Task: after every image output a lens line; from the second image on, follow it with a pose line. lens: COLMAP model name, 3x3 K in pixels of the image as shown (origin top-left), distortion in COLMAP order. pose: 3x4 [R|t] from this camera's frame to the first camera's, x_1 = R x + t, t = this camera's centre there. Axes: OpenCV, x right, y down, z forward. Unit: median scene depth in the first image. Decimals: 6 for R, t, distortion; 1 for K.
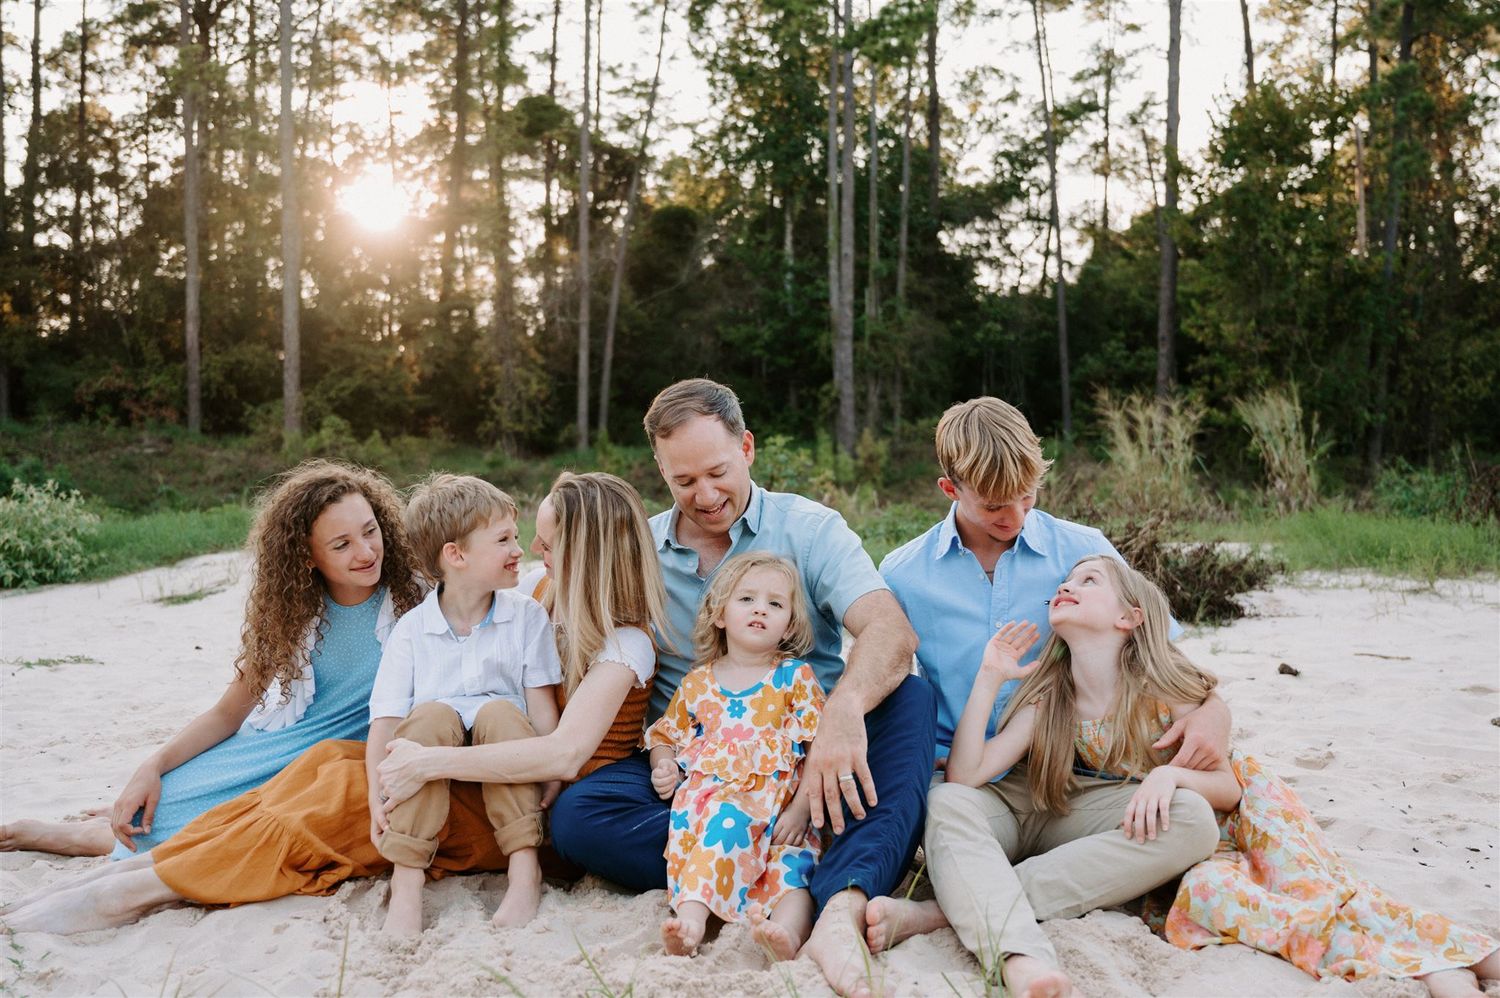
lens RADIAL K [[1400.1, 0, 748.5], [0, 1400.1, 458.4], [0, 0, 1]] dist [0.003216, -0.002778]
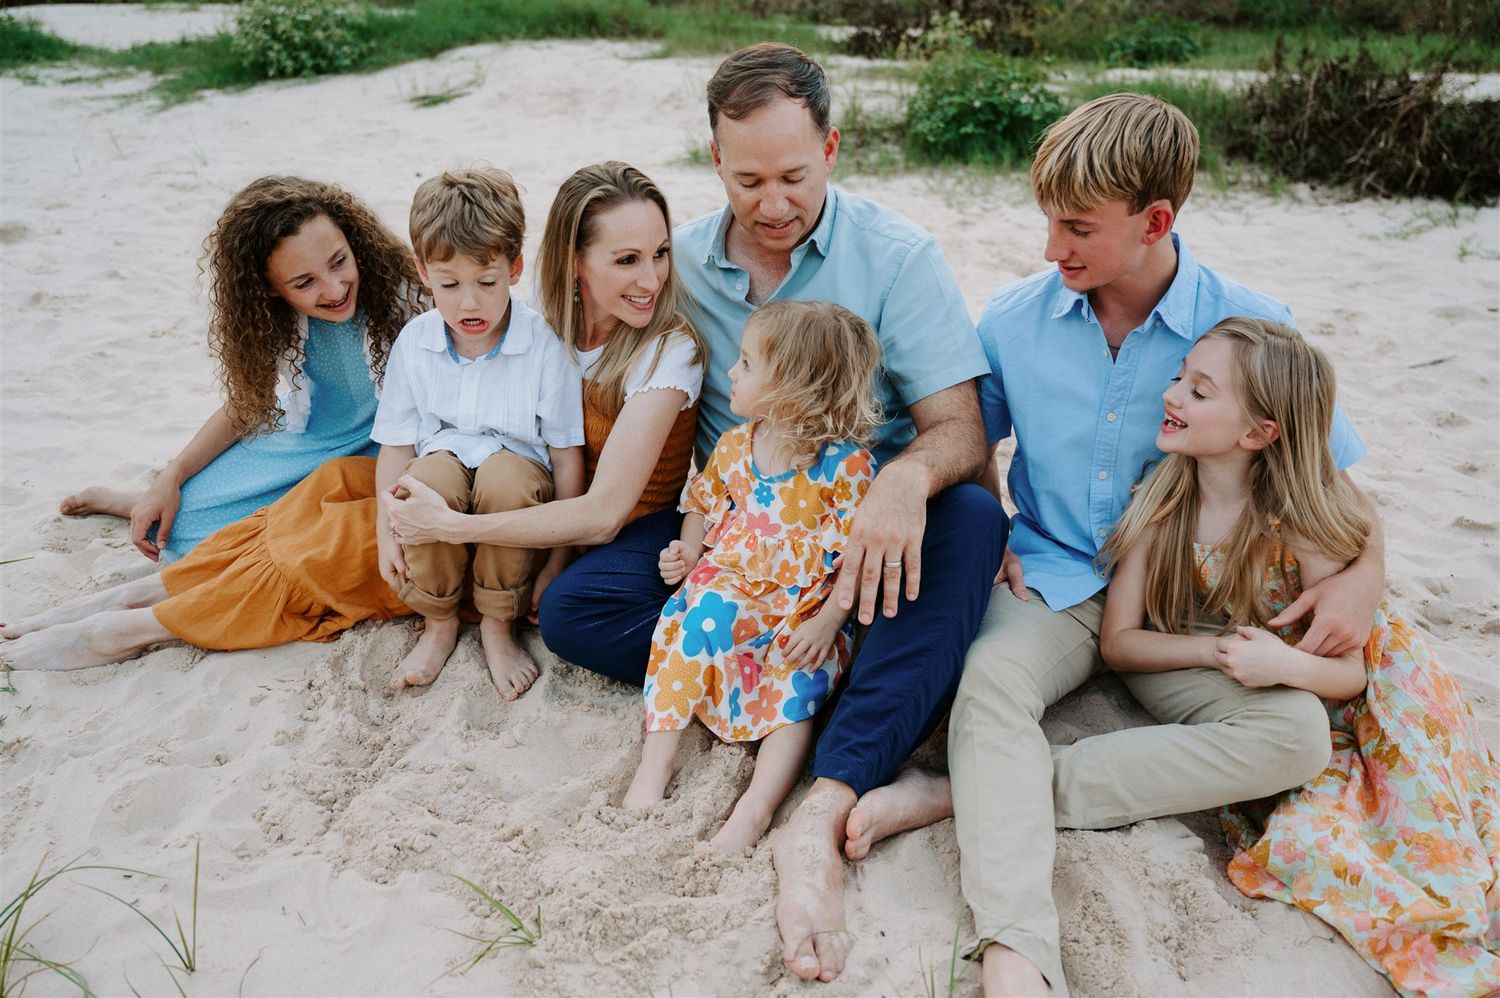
lens RADIAL K [[1263.2, 0, 743.9], [0, 1263.2, 464.4], [0, 0, 1]] dist [-0.001093, 0.009034]
pose [[0.977822, 0.095570, -0.186362, 0.005739], [-0.012291, 0.914469, 0.404469, -0.006953], [0.209077, -0.393209, 0.895362, 0.015783]]
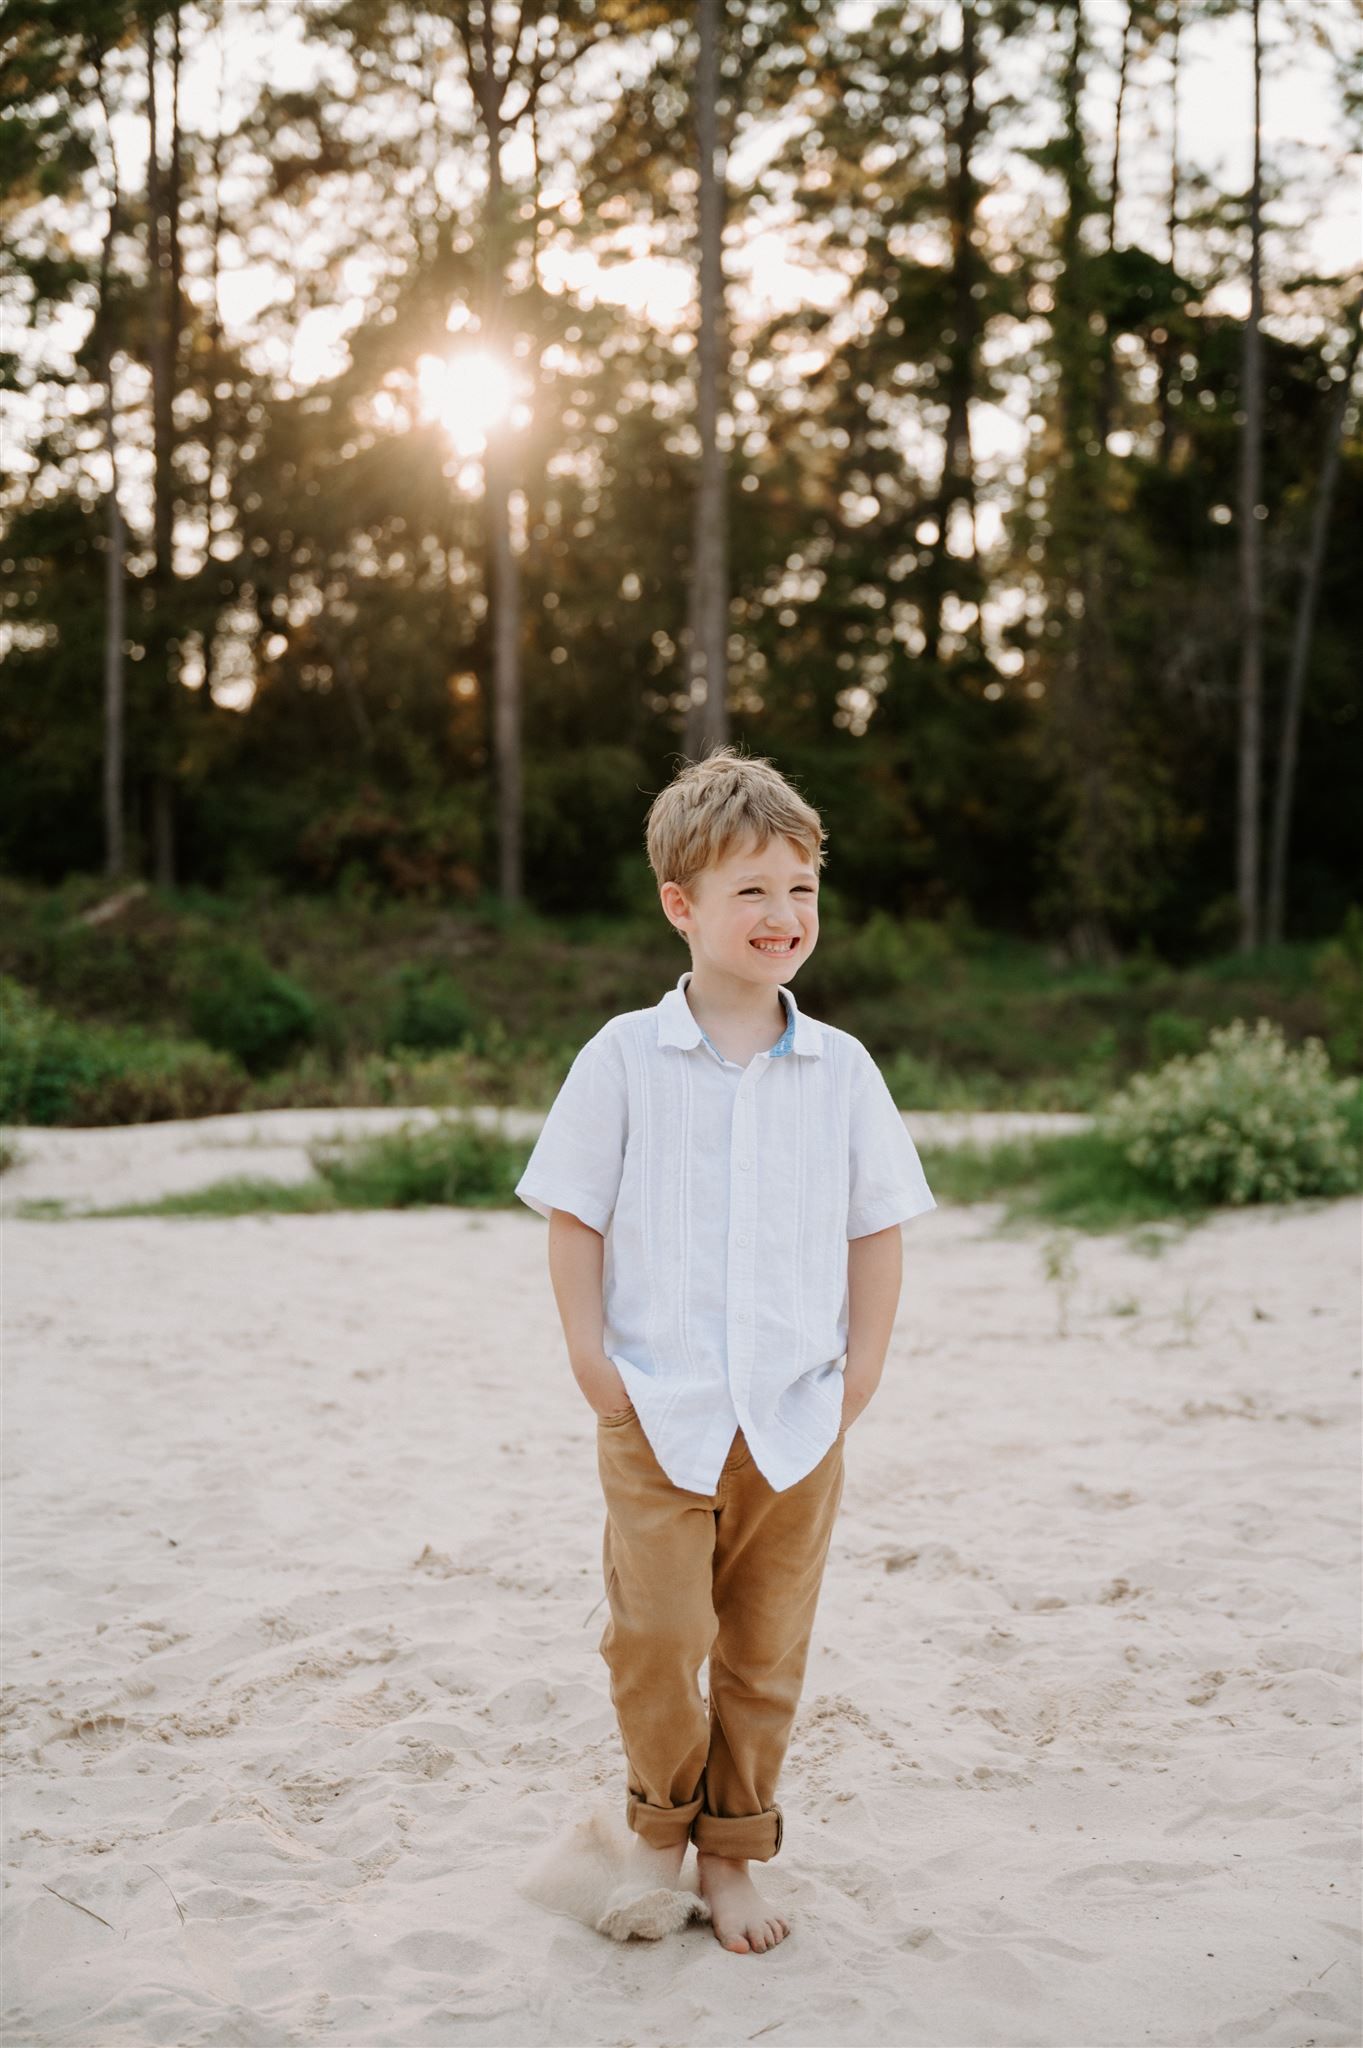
lens RADIAL K [[2904.1, 0, 678.7], [0, 2904.1, 1028.4], [0, 0, 1]] dist [-0.070397, 0.000000]
pose [[0.977811, 0.009499, -0.209273, -0.105784], [-0.004197, 0.999659, 0.025762, -0.003603], [0.209447, -0.024312, 0.977518, -0.064835]]
